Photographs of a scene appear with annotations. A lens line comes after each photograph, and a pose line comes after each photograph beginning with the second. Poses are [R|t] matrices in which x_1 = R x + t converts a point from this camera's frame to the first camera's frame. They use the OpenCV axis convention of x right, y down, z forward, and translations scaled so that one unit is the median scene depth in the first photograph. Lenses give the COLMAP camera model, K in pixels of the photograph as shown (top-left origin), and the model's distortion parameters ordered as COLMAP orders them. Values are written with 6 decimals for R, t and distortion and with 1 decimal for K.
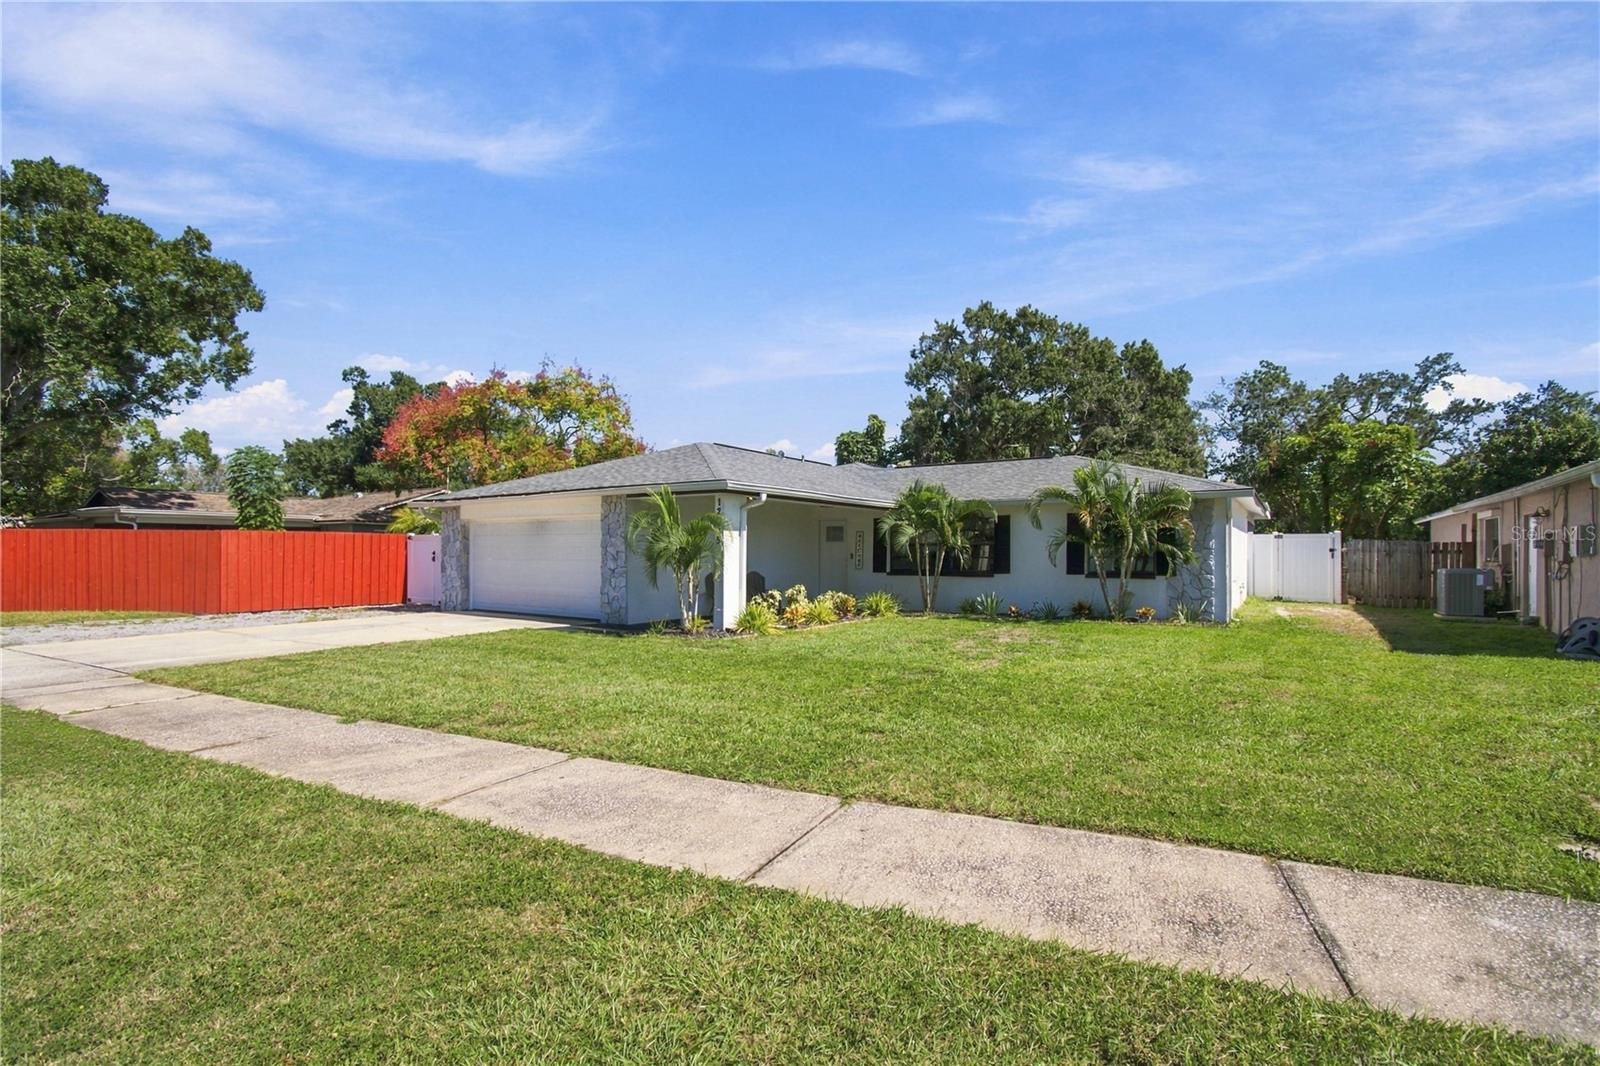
lens RADIAL K [[727.1, 0, 799.6], [0, 727.1, 553.1], [0, 0, 1]] dist [-0.008666, 0.000489]
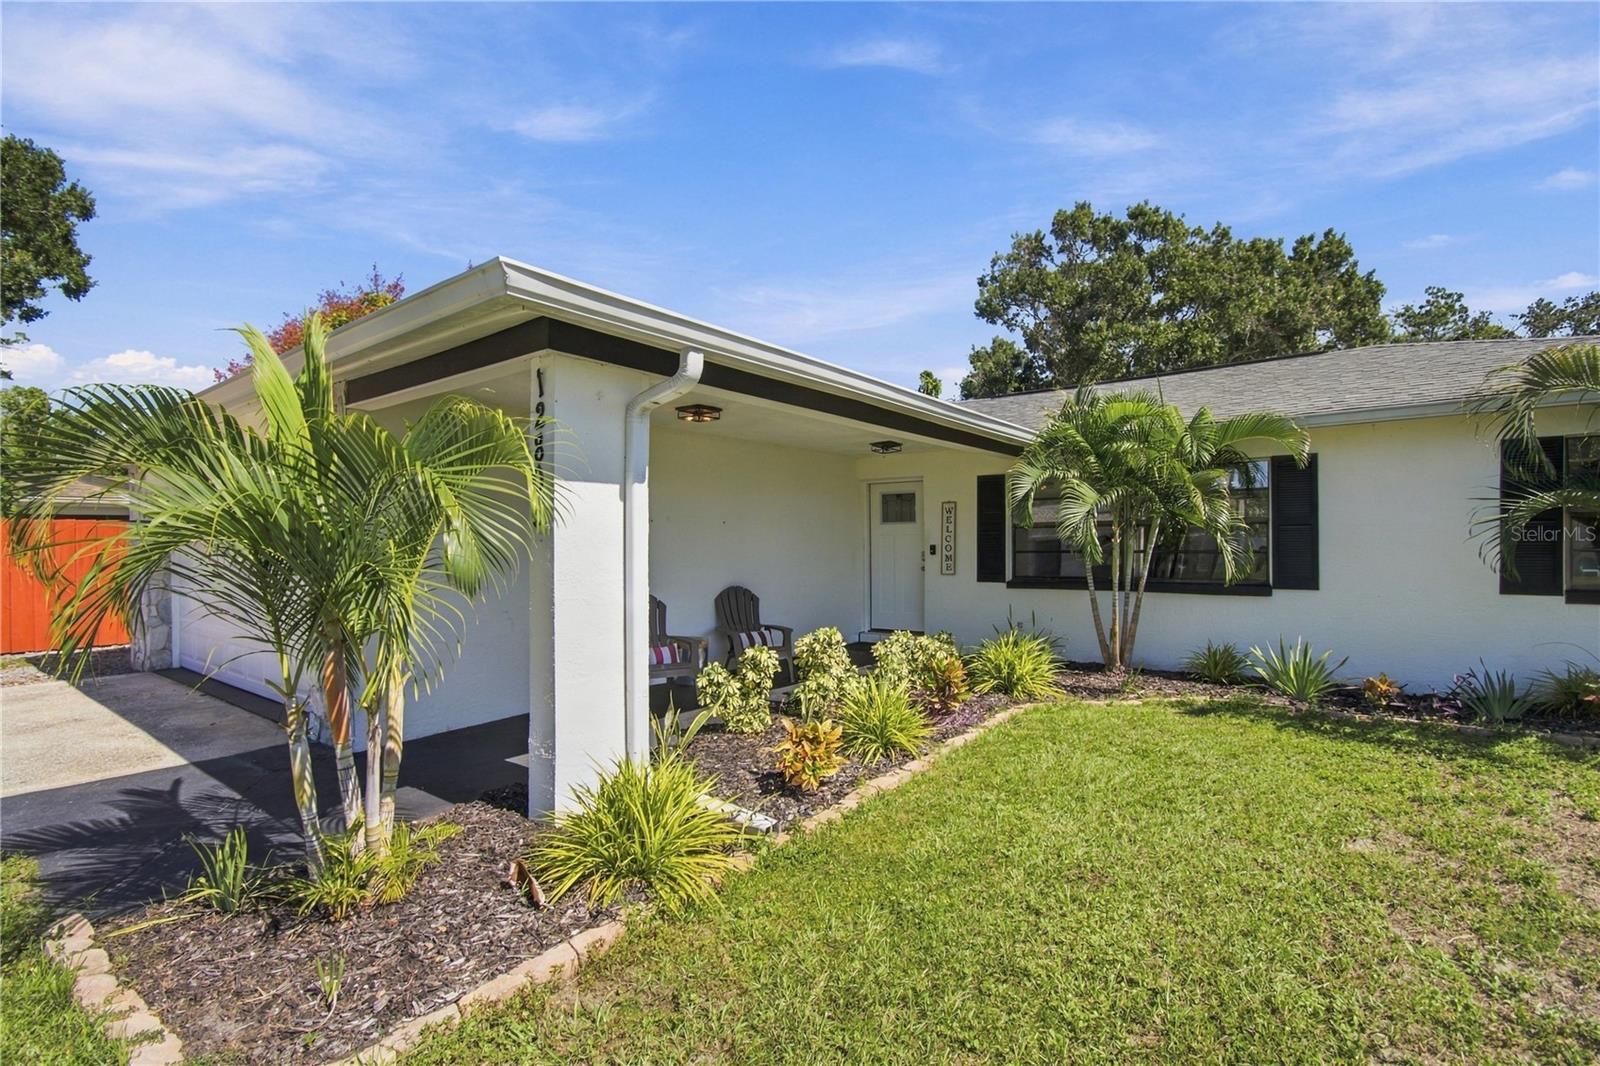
lens RADIAL K [[709.5, 0, 801.0], [0, 709.5, 546.2], [0, 0, 1]] dist [0.002703, -0.000384]
pose [[0.998301, -0.013780, -0.056615, 0.006520], [0.014267, 0.999865, 0.008207, -0.004306], [0.056494, -0.009001, 0.998362, 0.522051]]
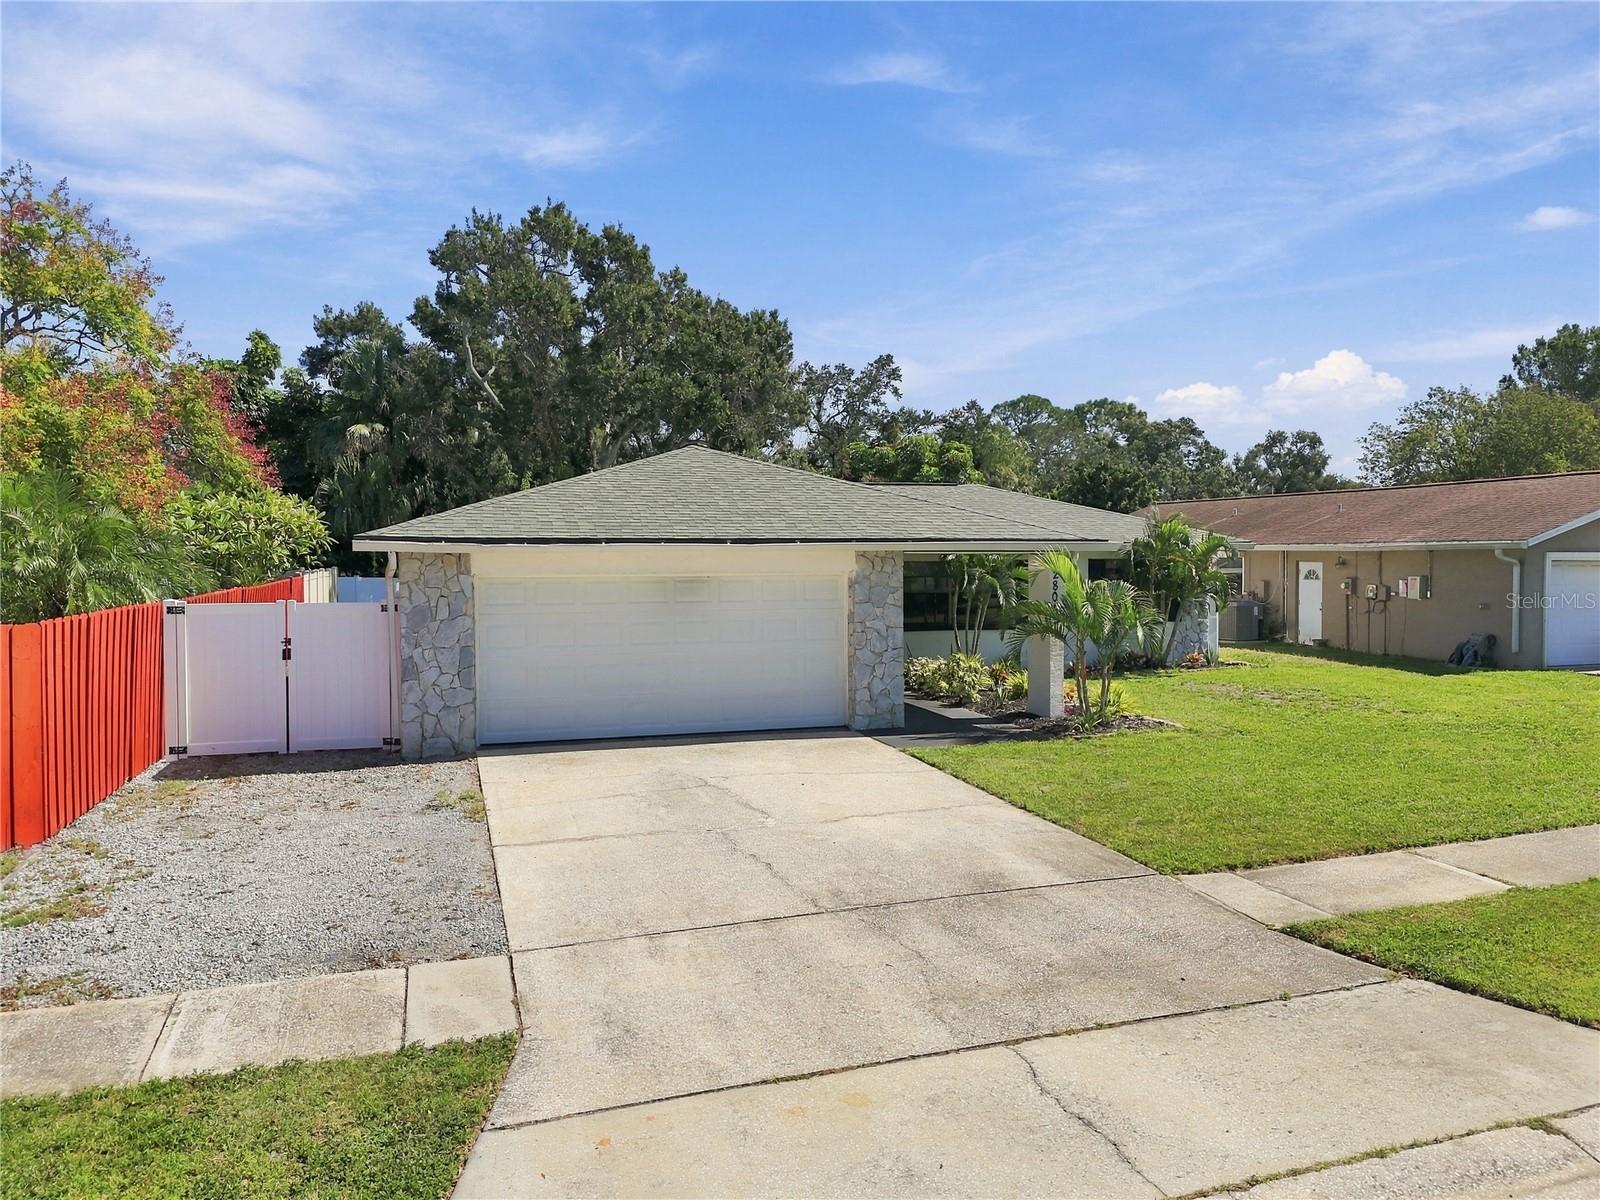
lens RADIAL K [[1158.5, 0, 806.4], [0, 1158.5, 601.8], [0, 0, 1]] dist [0.107323, -0.111130]
pose [[0.630646, -0.038189, 0.775130, -0.934725], [0.003798, 0.998928, 0.046125, -0.062909], [-0.776061, -0.026144, 0.630115, 0.281871]]
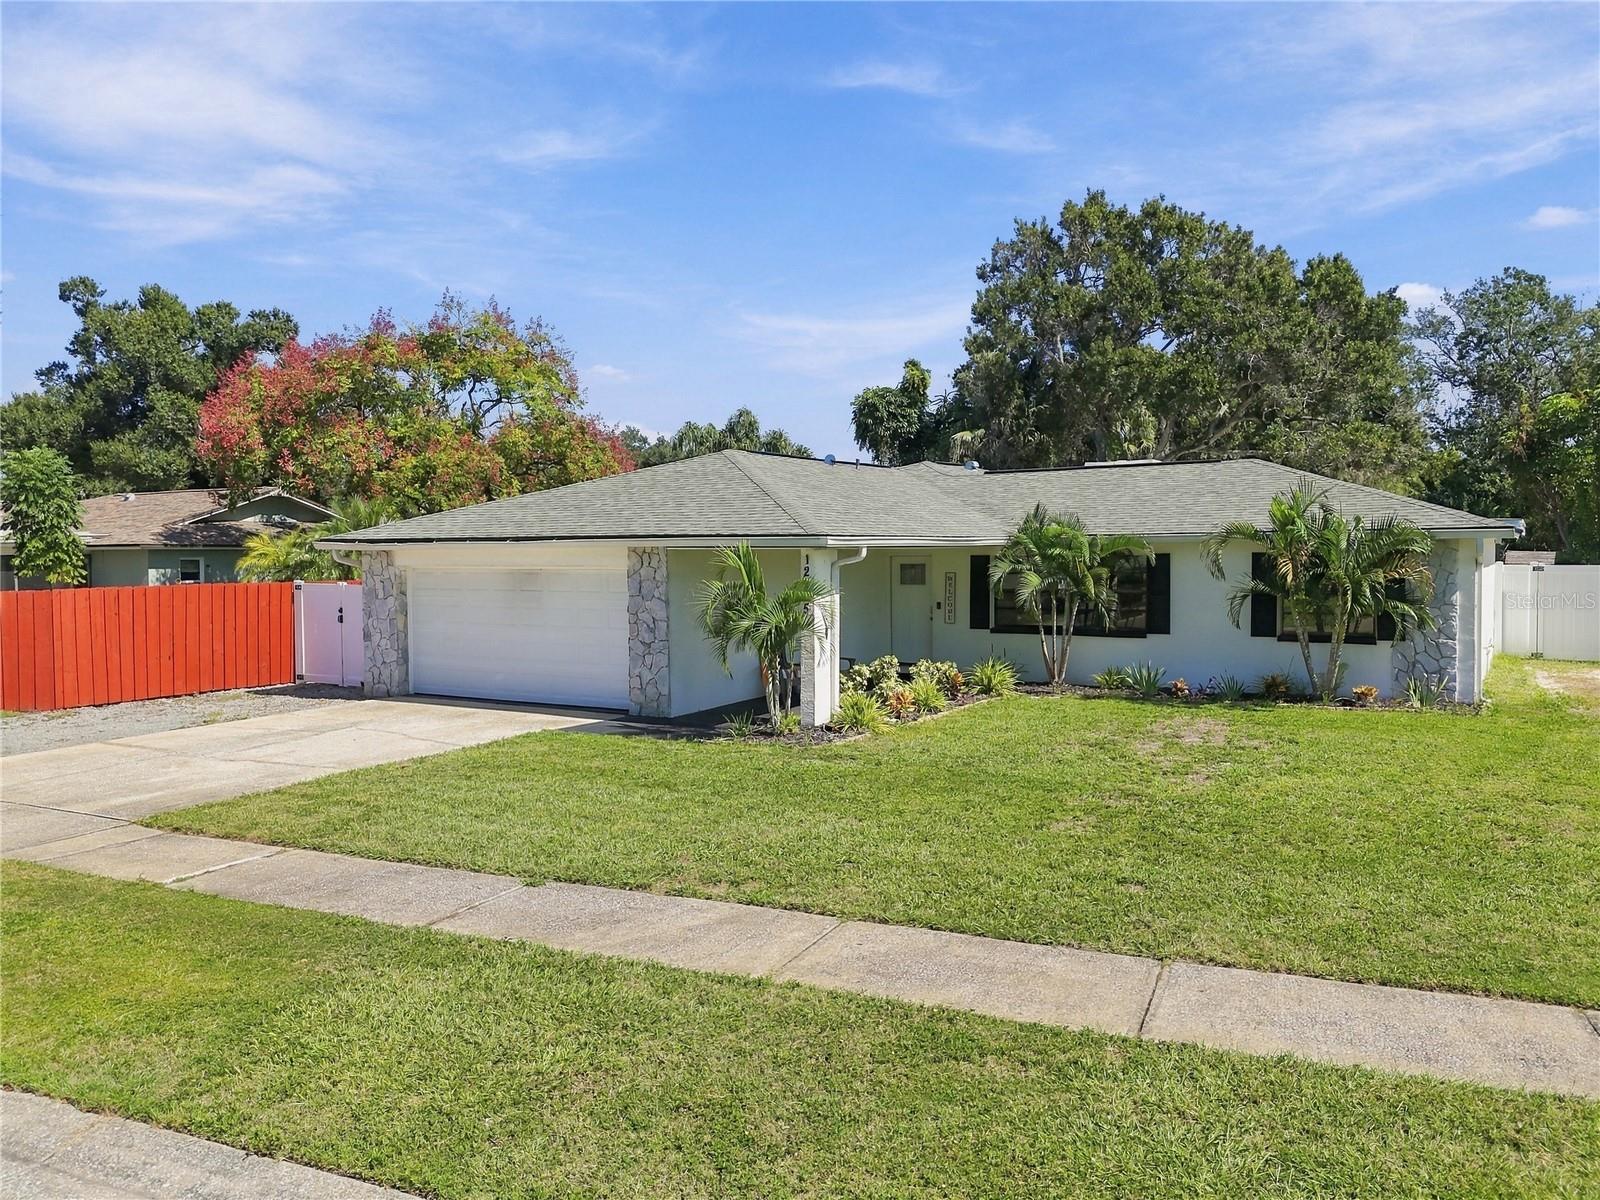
lens RADIAL K [[1158.5, 0, 806.4], [0, 1158.5, 601.8], [0, 0, 1]] dist [0.107323, -0.111130]
pose [[0.998987, -0.014320, 0.042661, -0.115764], [0.012312, 0.998820, 0.046973, -0.058787], [-0.043284, -0.046400, 0.997985, -0.143599]]
